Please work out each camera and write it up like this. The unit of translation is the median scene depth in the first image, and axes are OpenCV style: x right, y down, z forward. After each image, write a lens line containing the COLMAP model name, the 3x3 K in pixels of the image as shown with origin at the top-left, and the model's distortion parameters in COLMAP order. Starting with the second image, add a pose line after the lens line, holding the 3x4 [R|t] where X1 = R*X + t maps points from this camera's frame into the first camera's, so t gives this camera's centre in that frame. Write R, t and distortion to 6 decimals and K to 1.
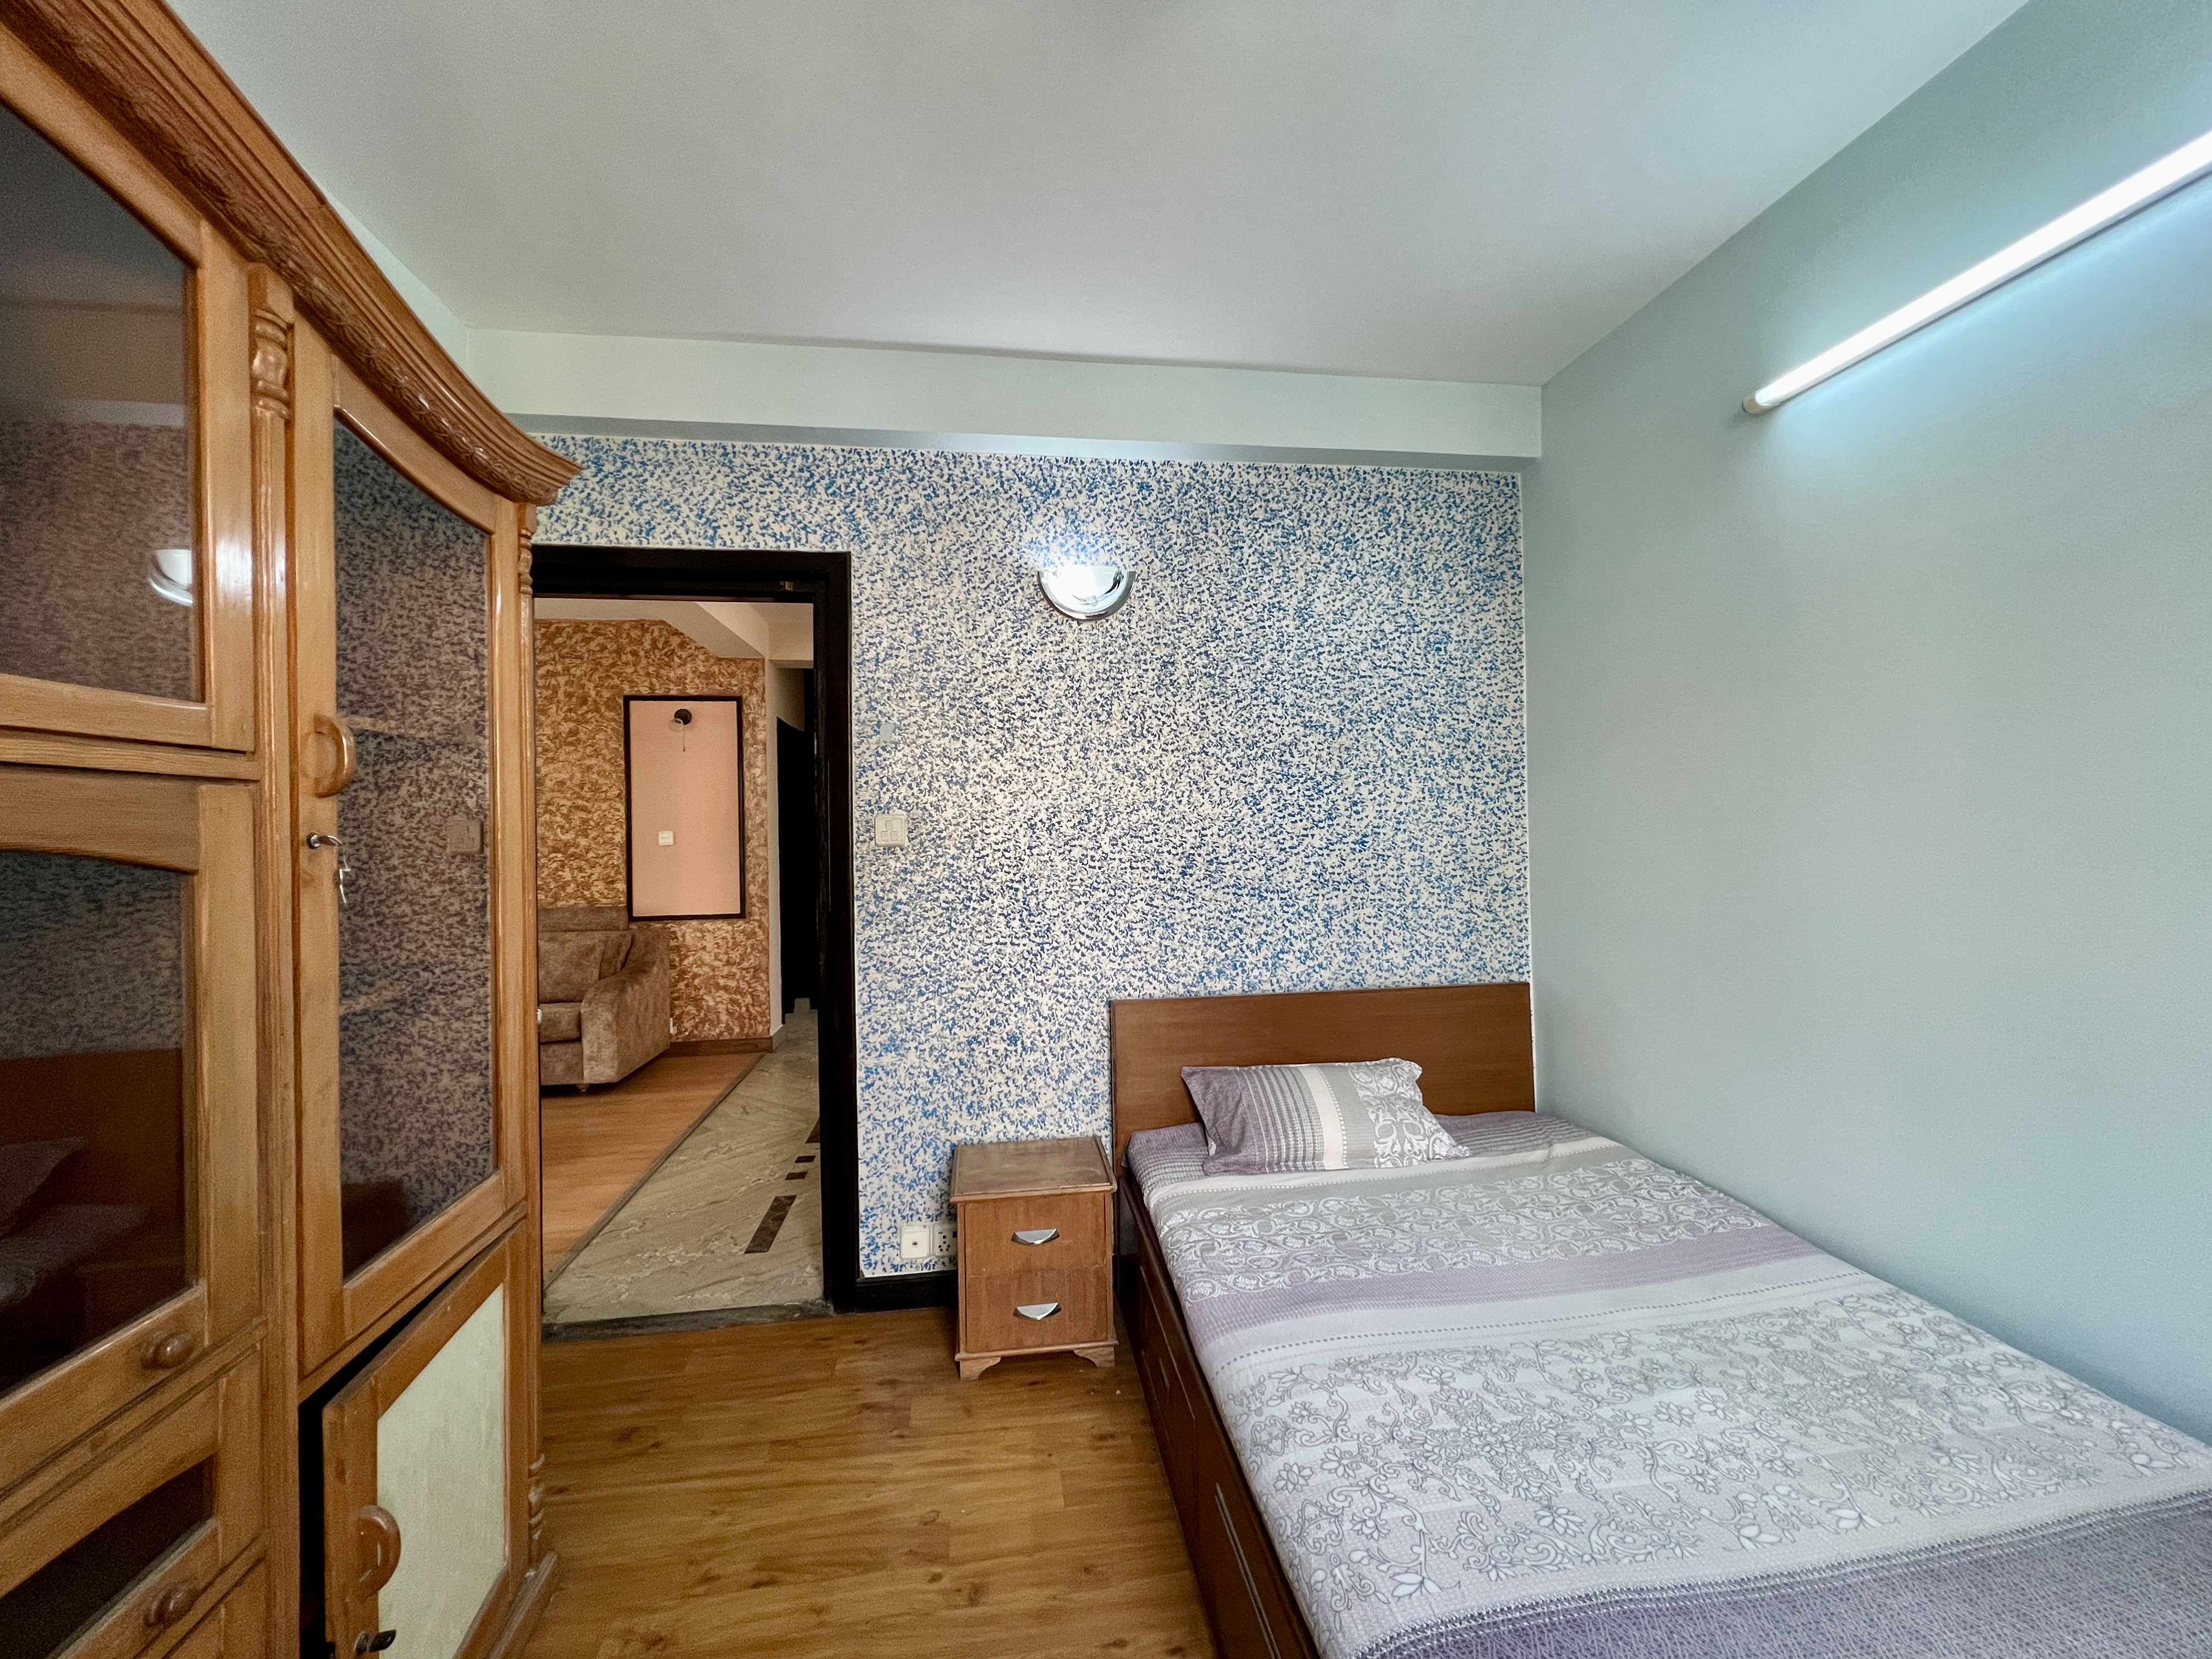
lens RADIAL K [[895.7, 0, 1099.5], [0, 895.7, 828.4], [0, 0, 1]] dist [-0.002268, 0.000687]
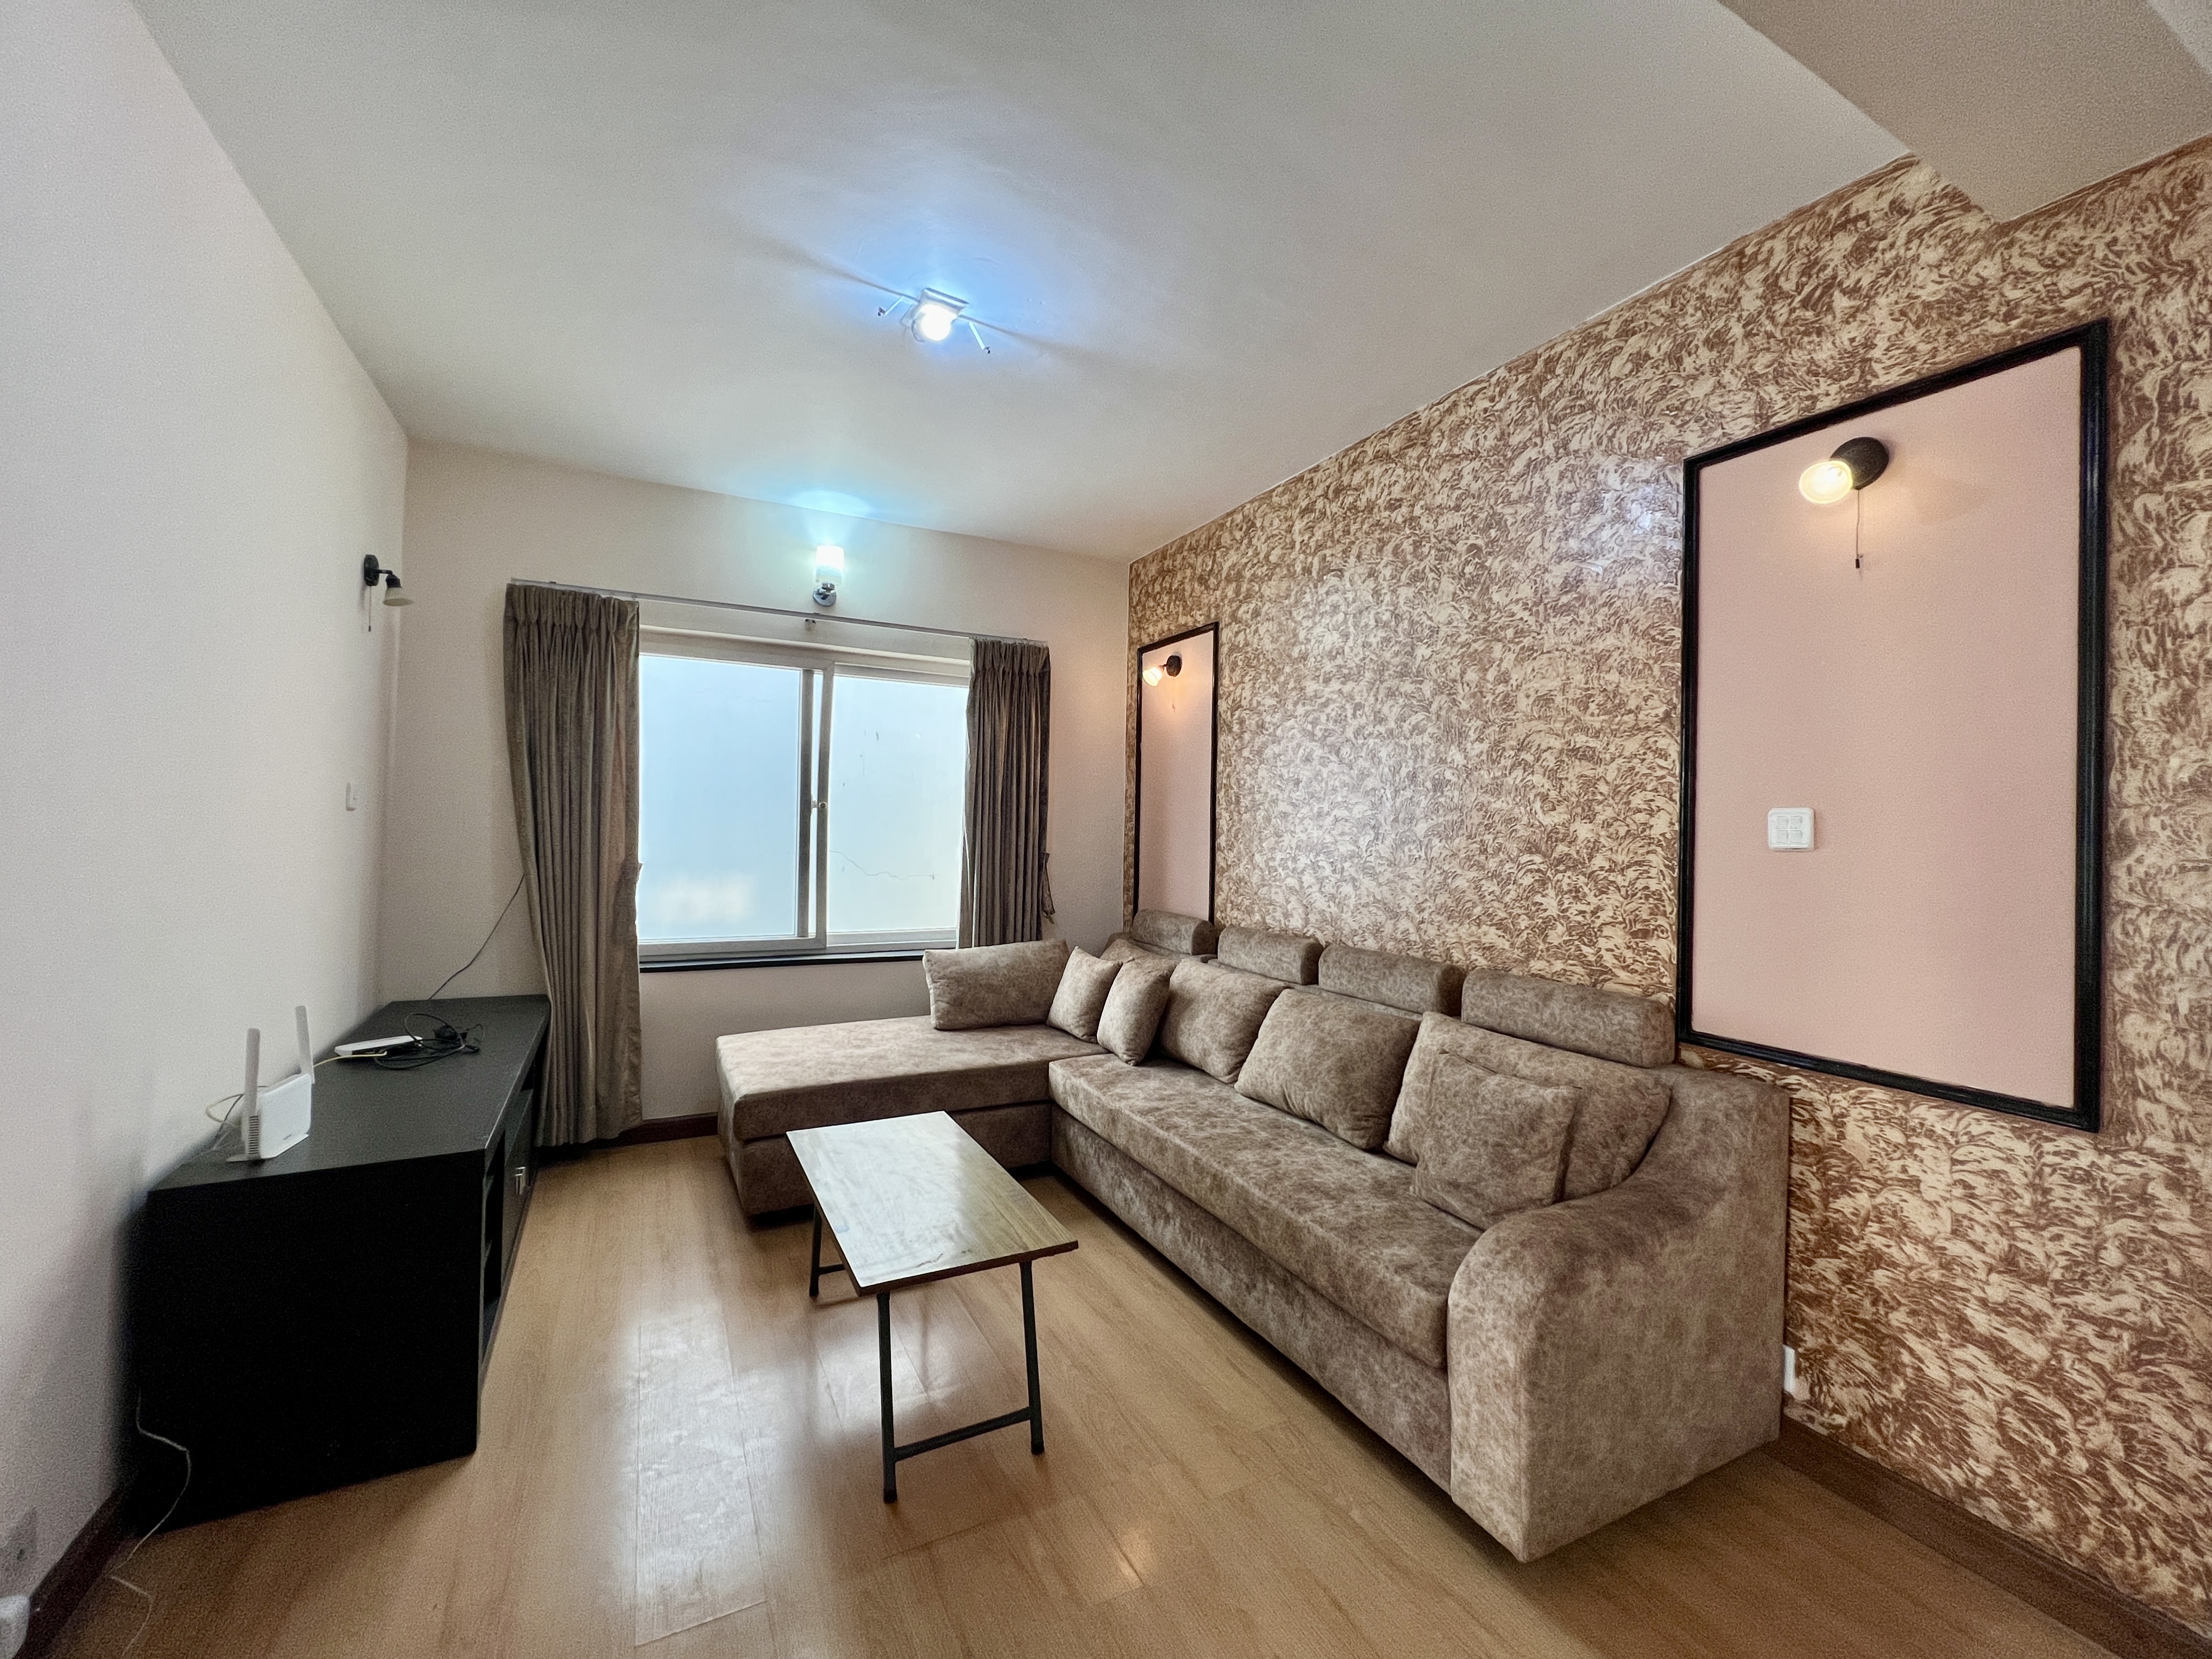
lens RADIAL K [[895.8, 0, 1096.7], [0, 895.8, 819.6], [0, 0, 1]] dist [-0.002268, 0.000687]
pose [[0.329777, 0.019559, -0.943856, -0.245009], [-0.016063, 0.999757, 0.015105, 0.006623], [0.943922, 0.010179, 0.330011, 0.631134]]
